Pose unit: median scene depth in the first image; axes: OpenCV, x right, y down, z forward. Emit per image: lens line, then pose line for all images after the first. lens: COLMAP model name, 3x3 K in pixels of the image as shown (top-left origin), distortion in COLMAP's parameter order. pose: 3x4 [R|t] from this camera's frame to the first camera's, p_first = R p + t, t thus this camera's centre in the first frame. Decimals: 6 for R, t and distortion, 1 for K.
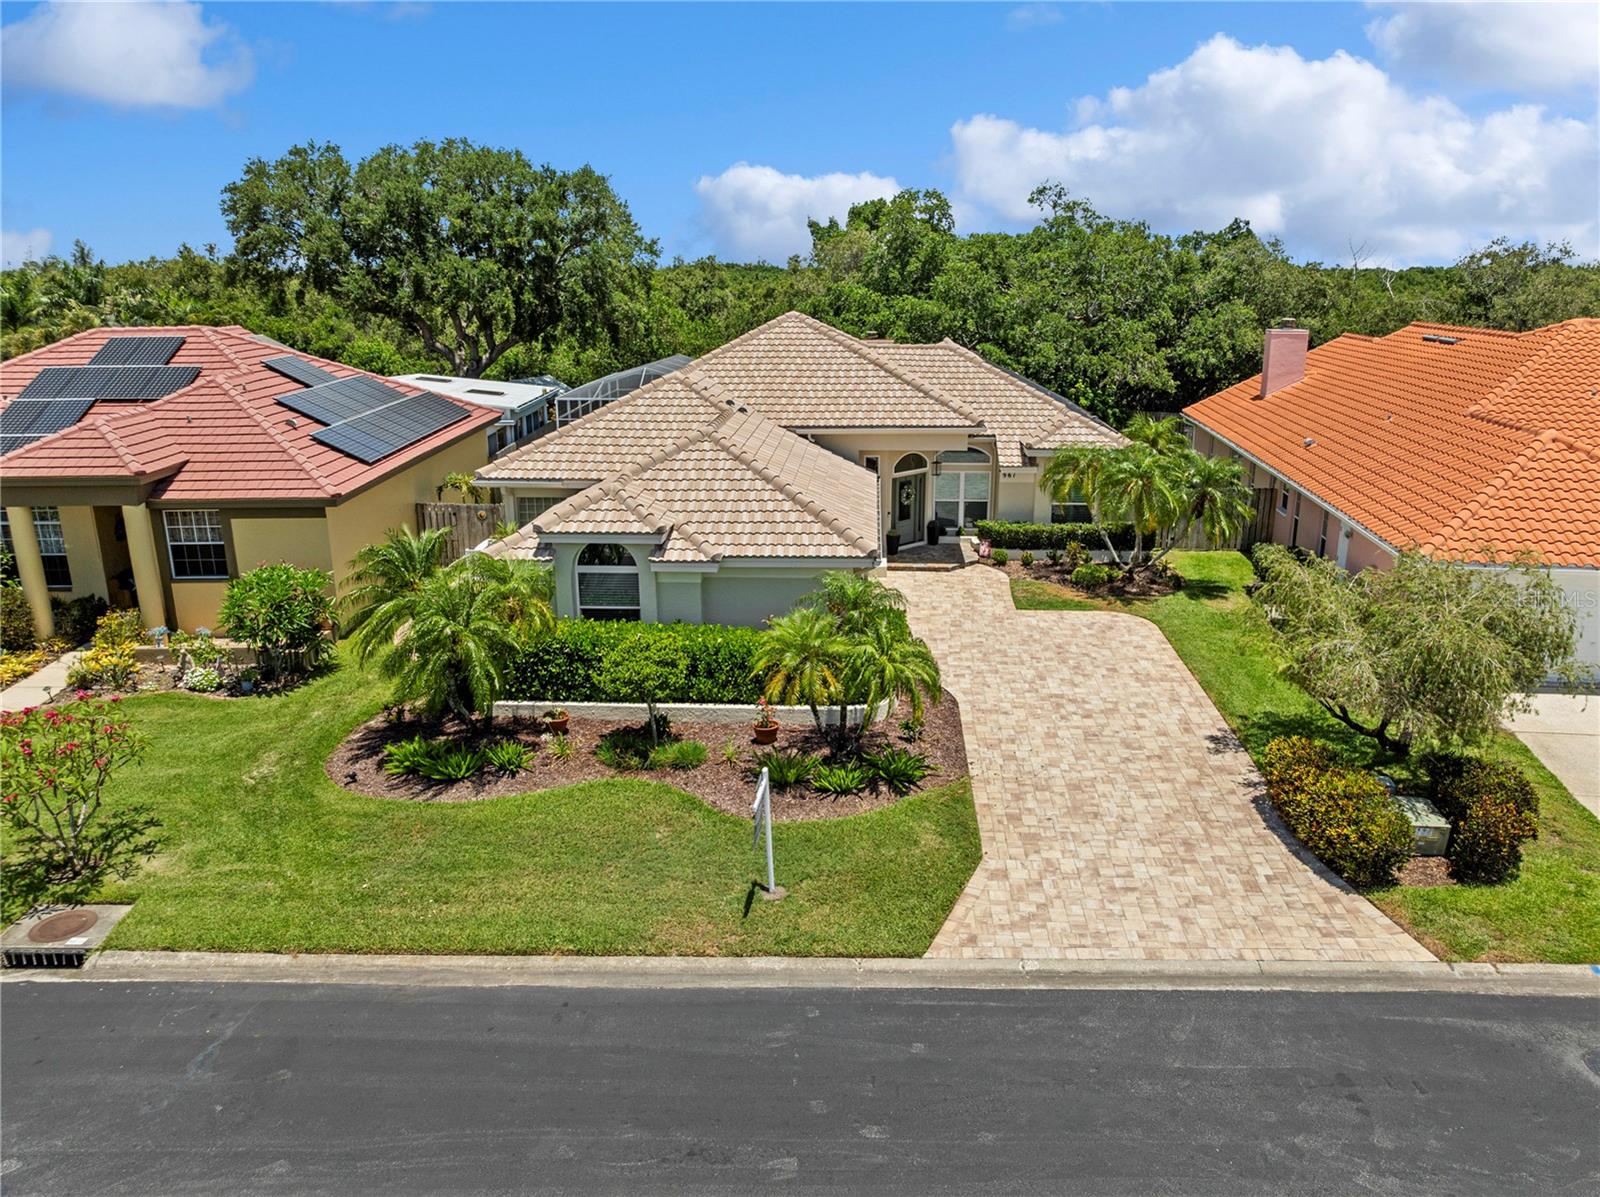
lens RADIAL K [[1123.5, 0, 811.9], [0, 1123.5, 603.6], [0, 0, 1]] dist [-0.020576, -0.040409]
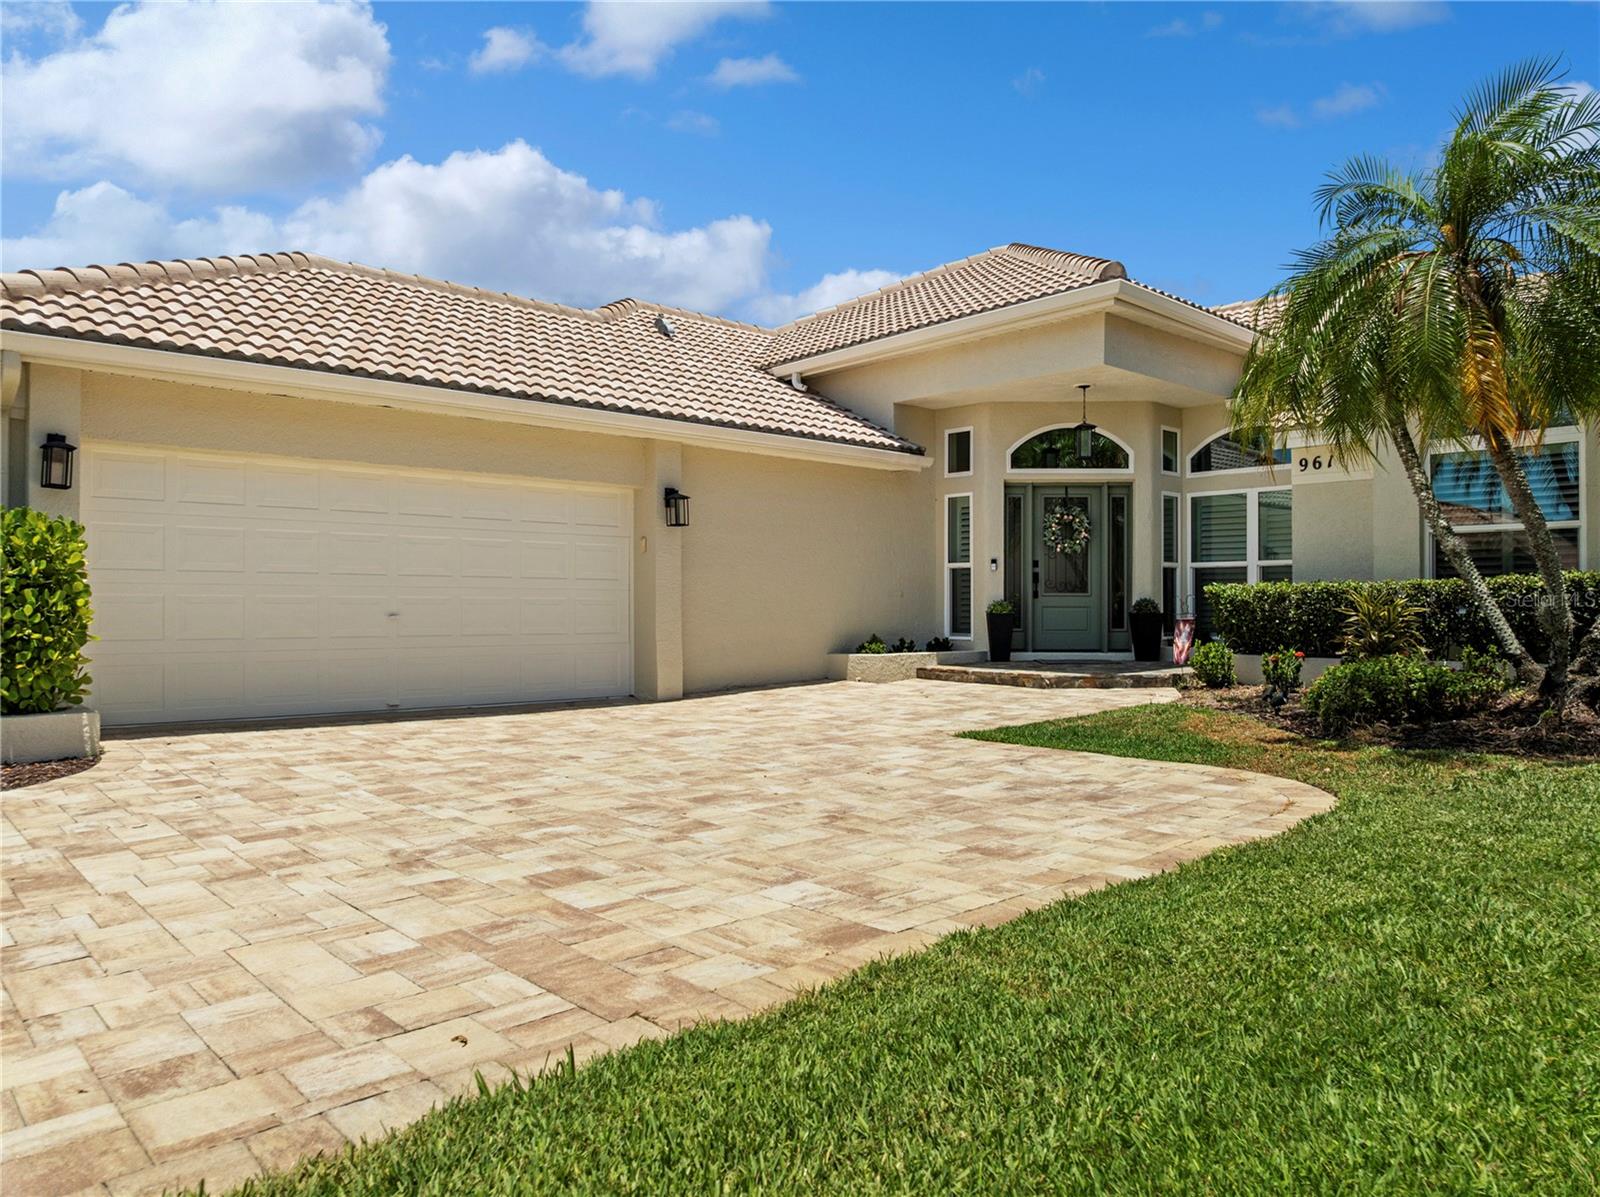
lens RADIAL K [[1127.8, 0, 810.3], [0, 1127.8, 600.7], [0, 0, 1]] dist [-0.046723, 0.014879]
pose [[0.709798, -0.002055, -0.704402, 0.382167], [-0.201460, 0.957633, -0.205797, 0.041327], [0.674982, 0.287983, 0.679313, 0.808282]]
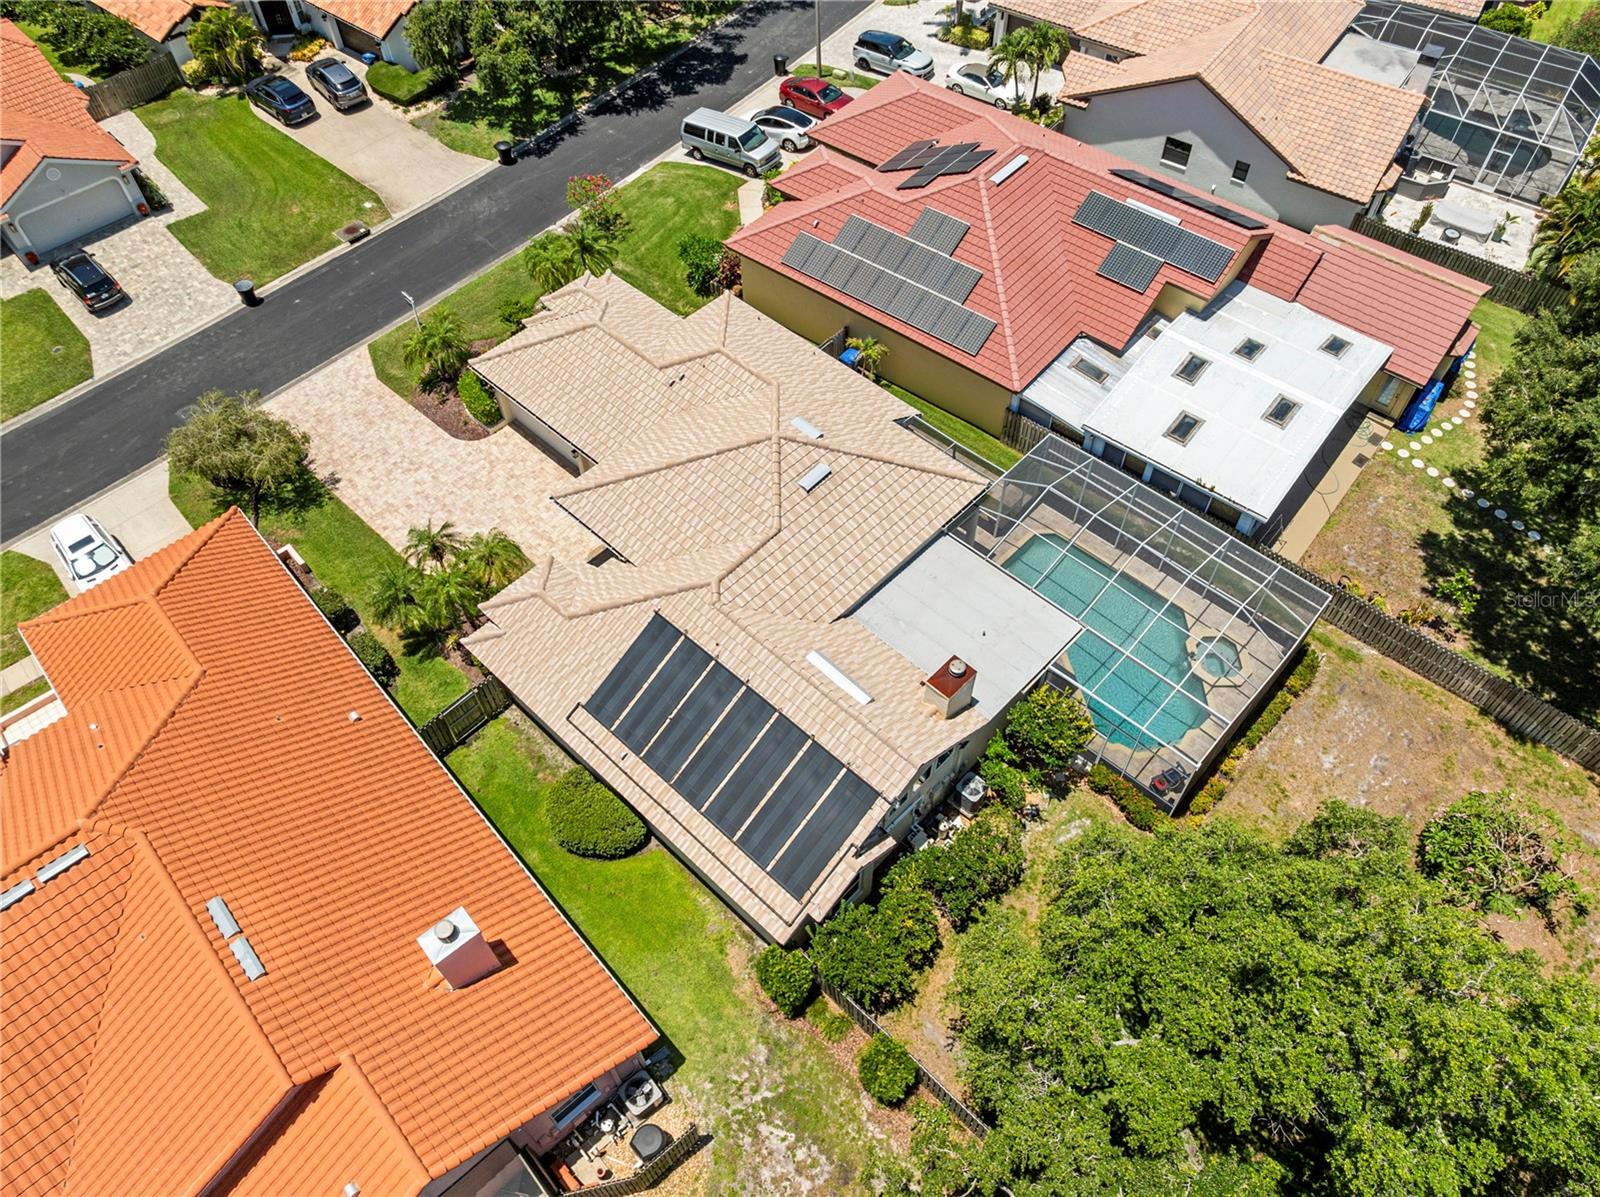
lens RADIAL K [[1126.6, 0, 811.5], [0, 1126.6, 600.4], [0, 0, 1]] dist [-0.036667, -0.002353]
pose [[-0.646011, 0.612214, -0.455921, 0.695853], [-0.210197, 0.431514, 0.877276, -1.456669], [0.733816, 0.662563, -0.150077, 1.677171]]
